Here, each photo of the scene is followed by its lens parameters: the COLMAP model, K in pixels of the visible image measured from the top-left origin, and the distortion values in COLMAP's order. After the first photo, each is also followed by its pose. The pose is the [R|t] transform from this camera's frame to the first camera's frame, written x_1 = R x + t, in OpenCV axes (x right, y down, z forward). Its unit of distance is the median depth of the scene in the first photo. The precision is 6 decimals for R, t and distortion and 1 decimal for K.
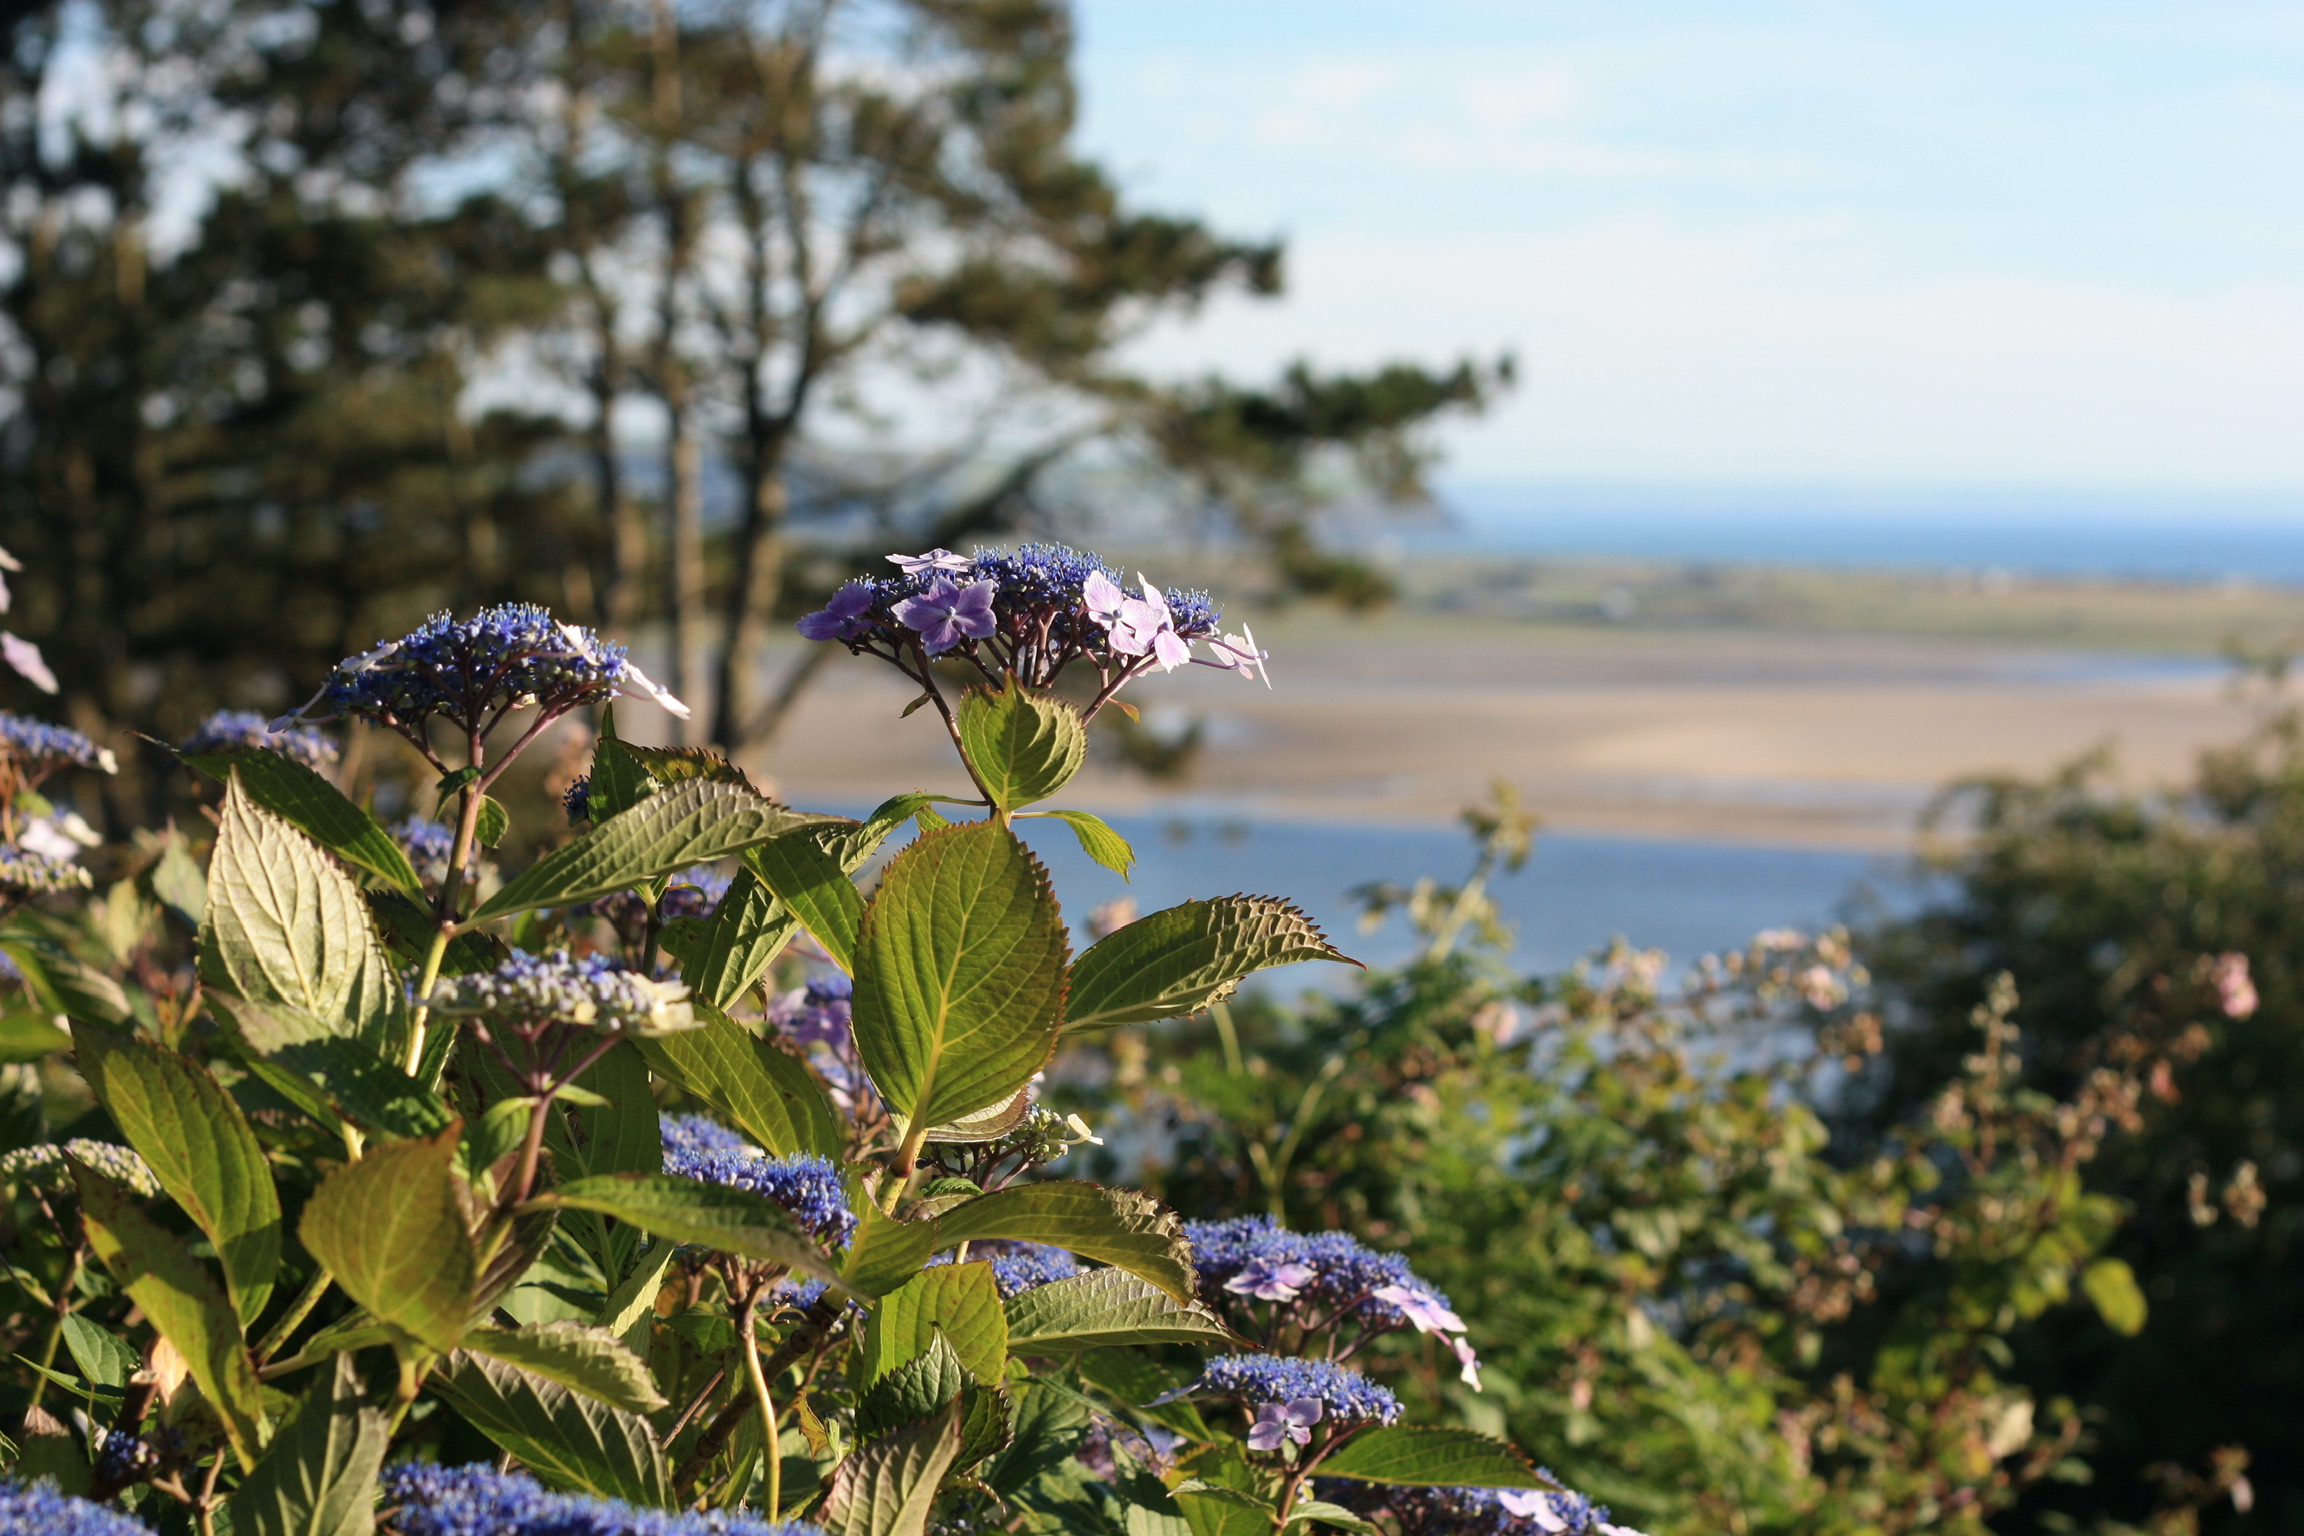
lens RADIAL K [[5232.4, 0, 1152.0], [0, 5232.4, 768.0], [0, 0, 1]] dist [-0.089050, -0.461695]
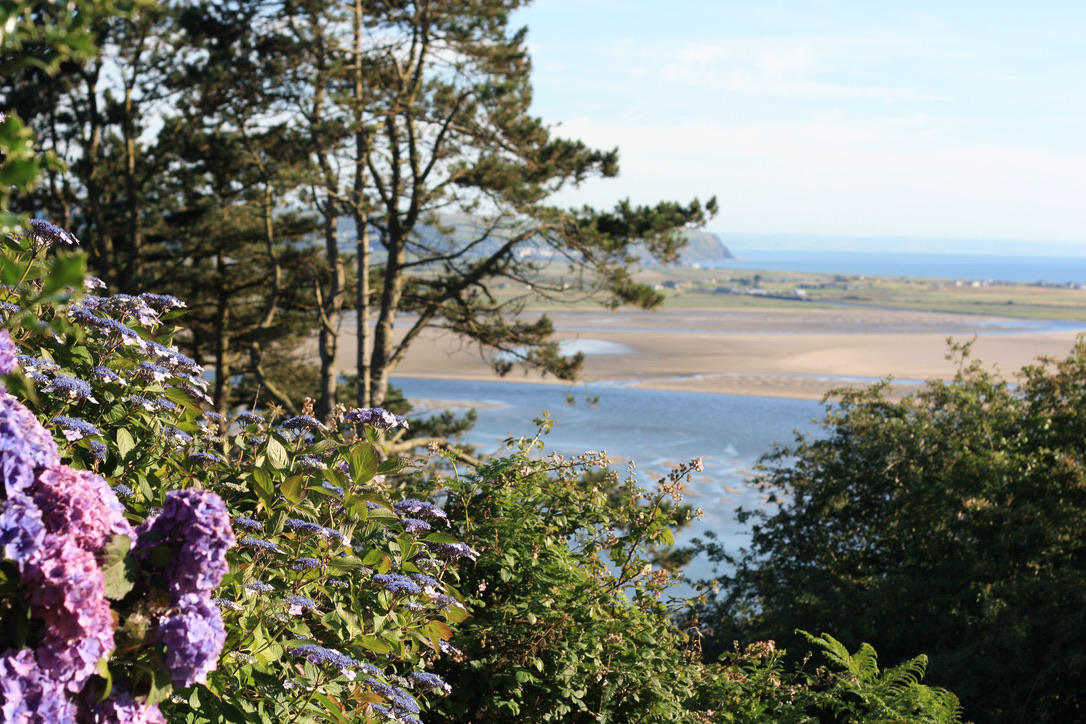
lens RADIAL K [[2466.3, 0, 543.0], [0, 2466.3, 362.0], [0, 0, 1]] dist [-0.089050, -0.461695]
pose [[0.999770, 0.009997, -0.018980, 0.013440], [-0.009998, 0.999950, 0.000073, -0.005058], [0.018979, 0.000117, 0.999820, -0.118237]]
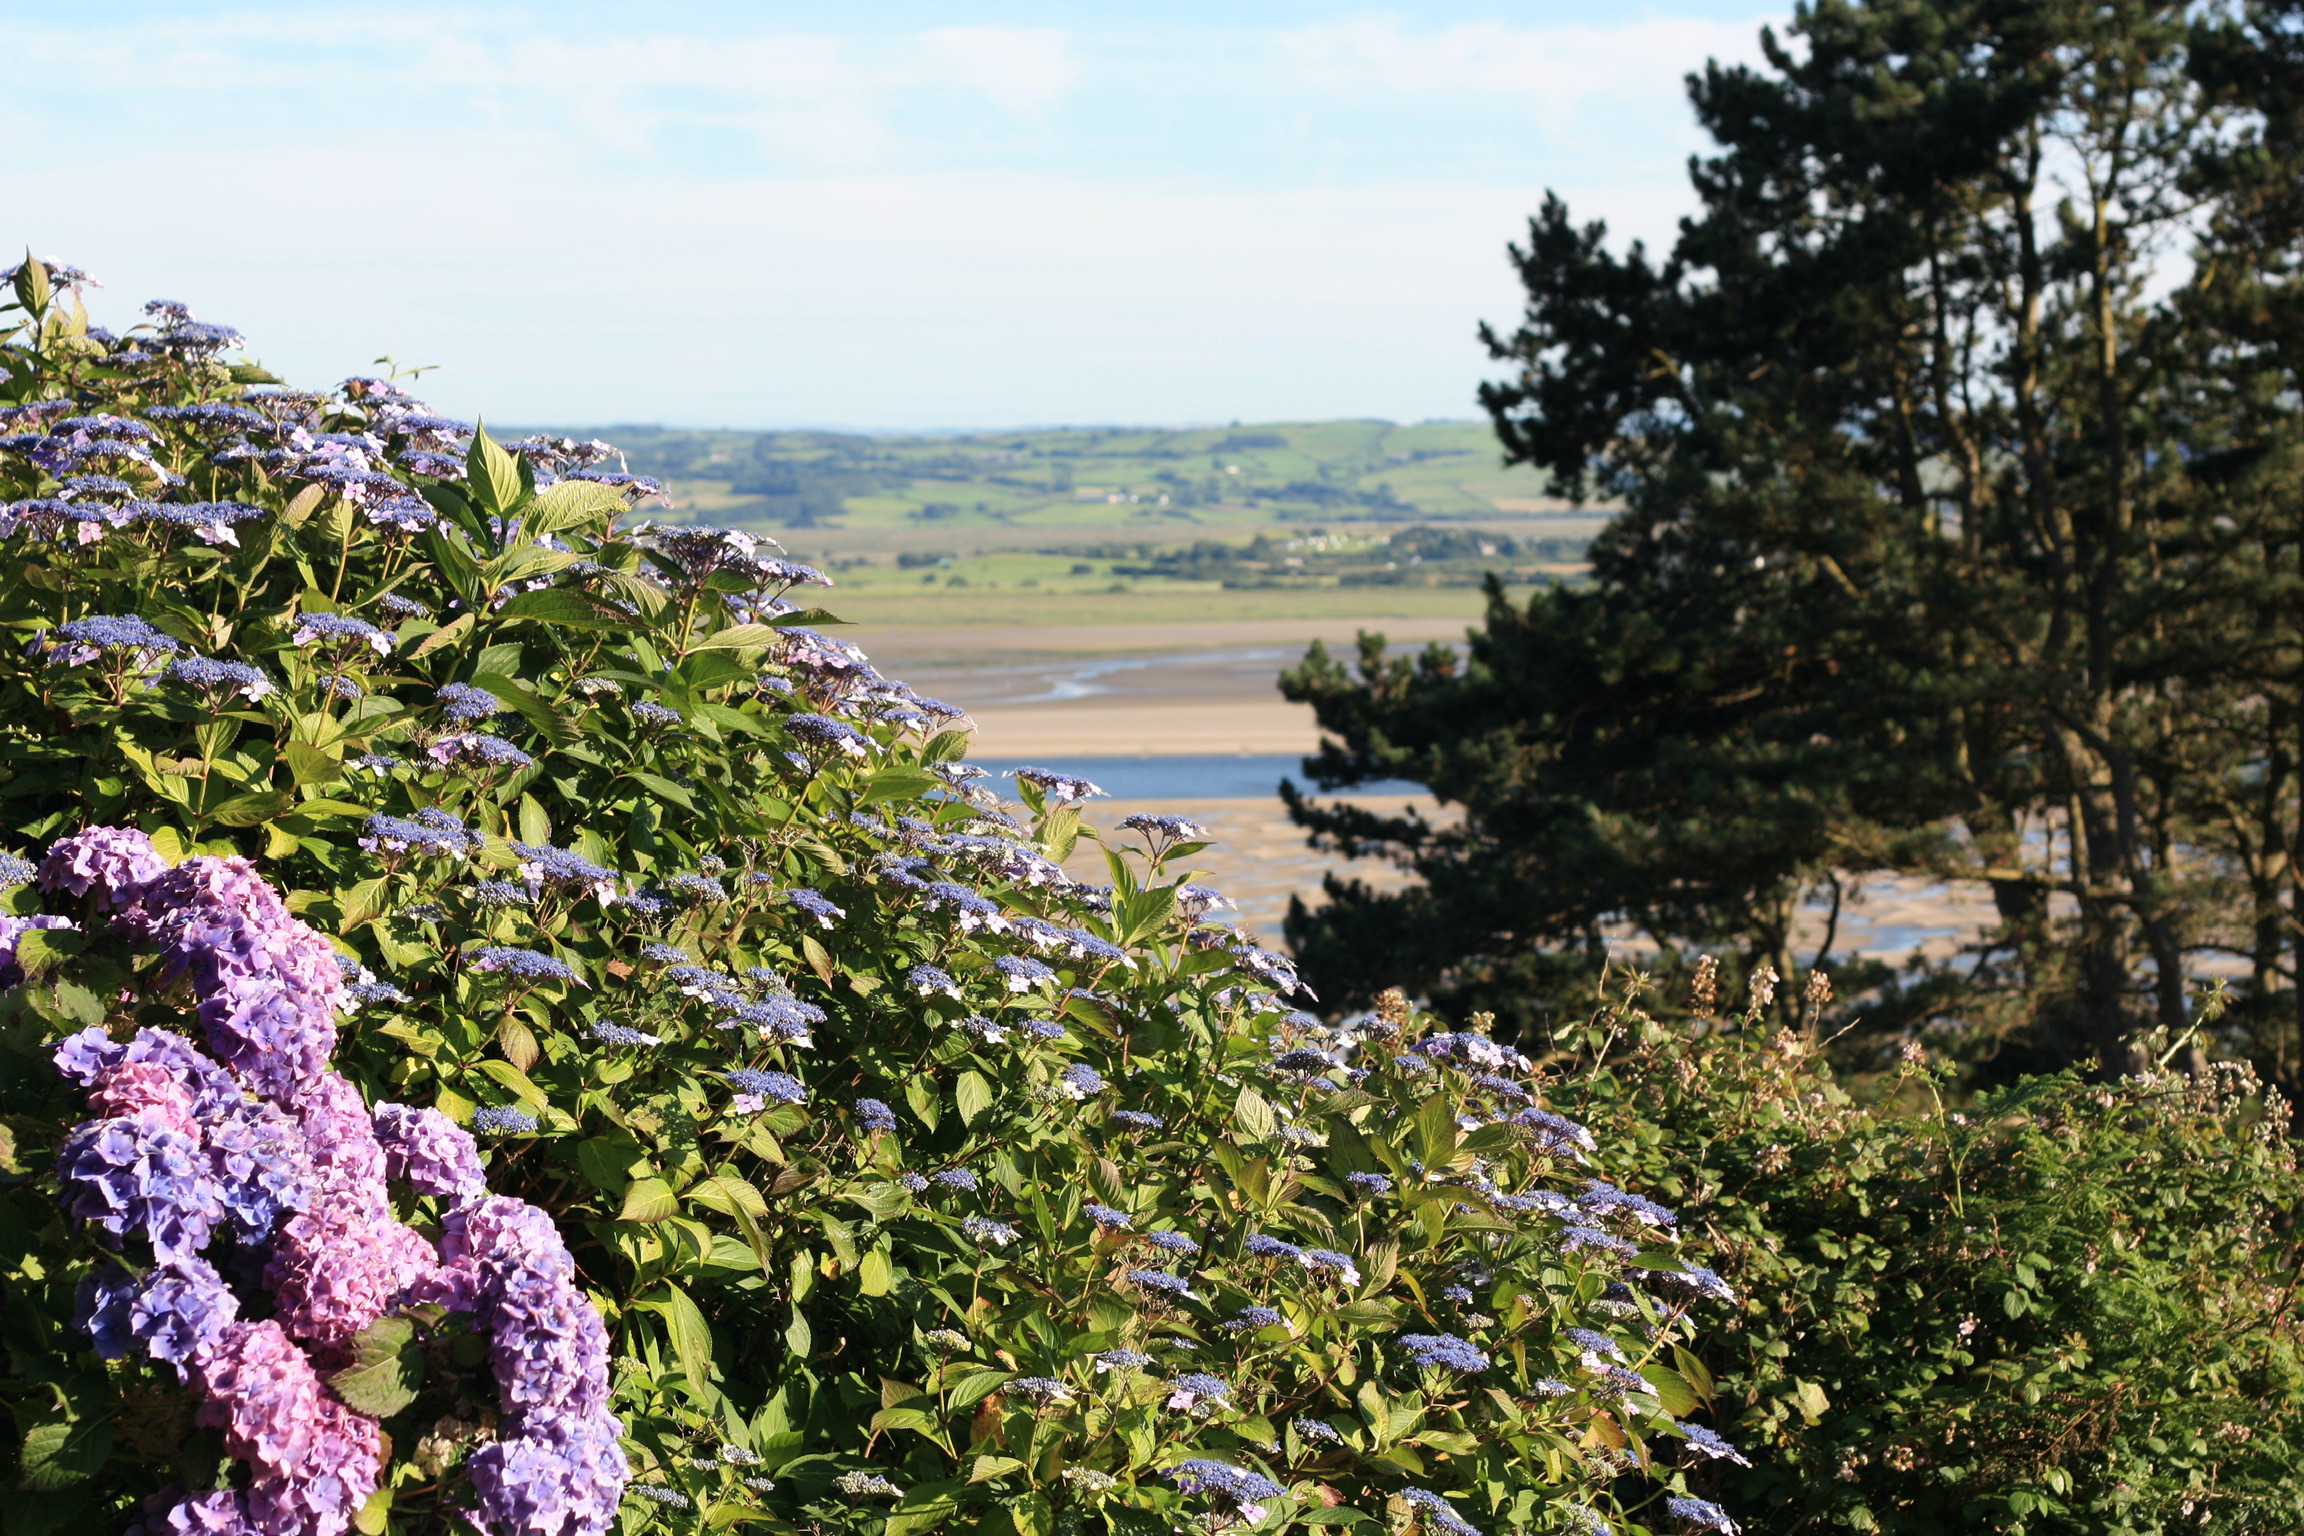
lens RADIAL K [[5232.4, 0, 1152.0], [0, 5232.4, 768.0], [0, 0, 1]] dist [-0.089050, -0.461695]
pose [[0.918175, -0.001961, -0.396170, 0.065568], [0.005327, 0.999958, 0.007396, -0.012996], [0.396139, -0.008902, 0.918147, -0.136622]]
